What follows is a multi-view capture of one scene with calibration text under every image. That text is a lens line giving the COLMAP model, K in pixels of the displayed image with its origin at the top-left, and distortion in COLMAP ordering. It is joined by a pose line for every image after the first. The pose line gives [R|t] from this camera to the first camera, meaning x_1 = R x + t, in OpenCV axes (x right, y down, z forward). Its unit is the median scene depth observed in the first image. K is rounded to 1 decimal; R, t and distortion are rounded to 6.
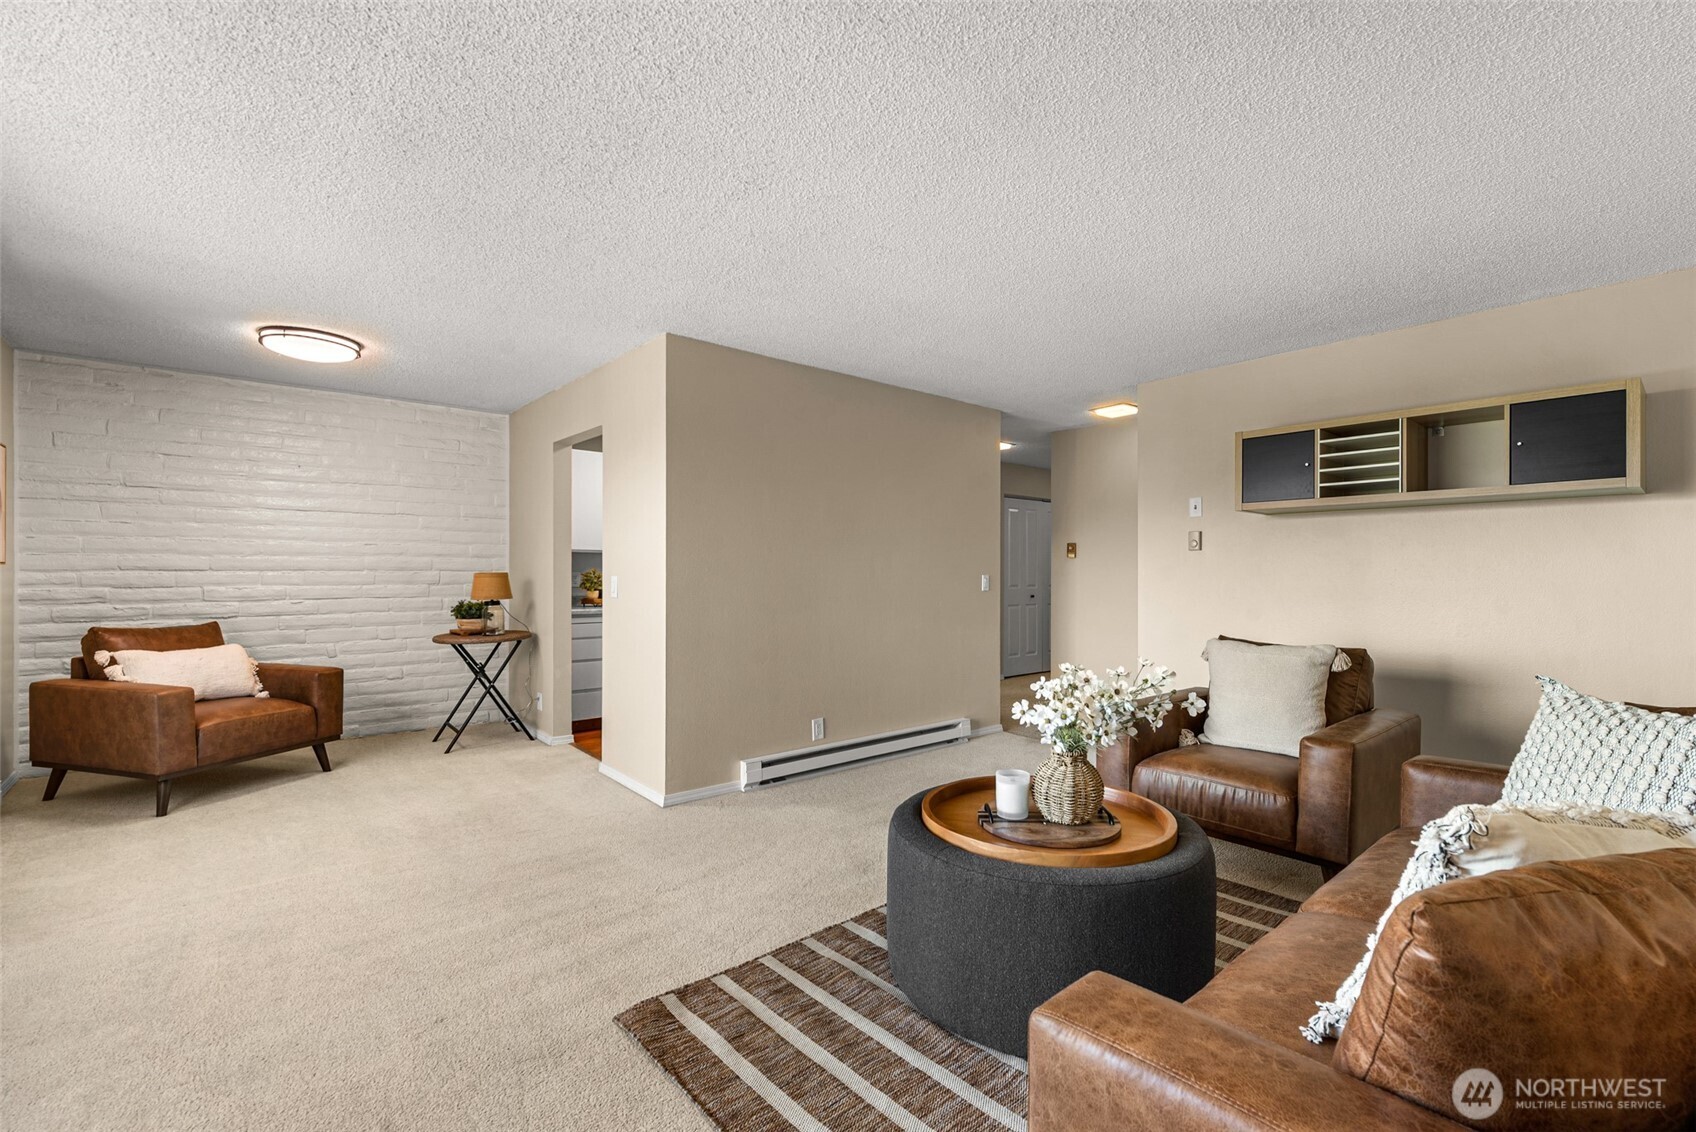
lens RADIAL K [[718.3, 0, 848.0], [0, 718.3, 566.0], [0, 0, 1]] dist [0.000629, -0.000198]
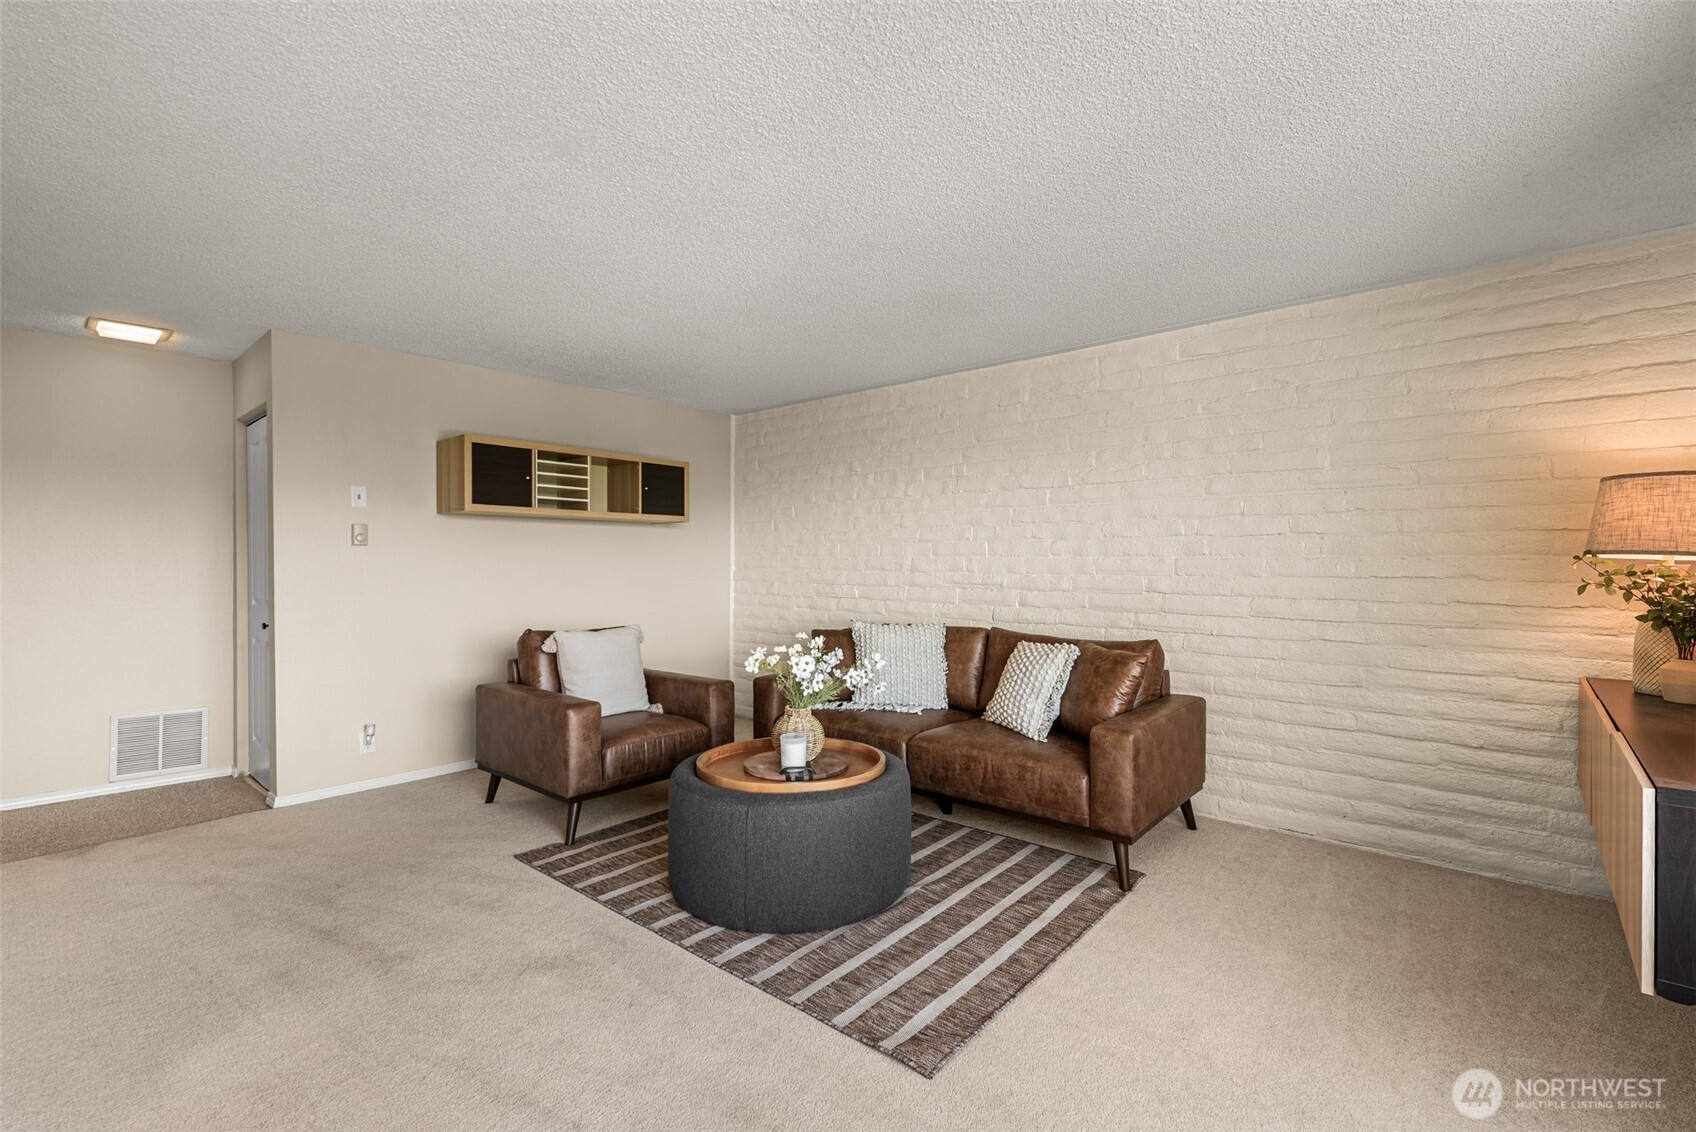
lens RADIAL K [[763.8, 0, 848.0], [0, 763.8, 566.0], [0, 0, 1]] dist [0.001370, -0.000023]
pose [[-0.128862, -0.007363, 0.991635, -1.141886], [-0.012234, 0.999908, 0.005835, -0.019953], [-0.991587, -0.011380, -0.128941, 1.111042]]
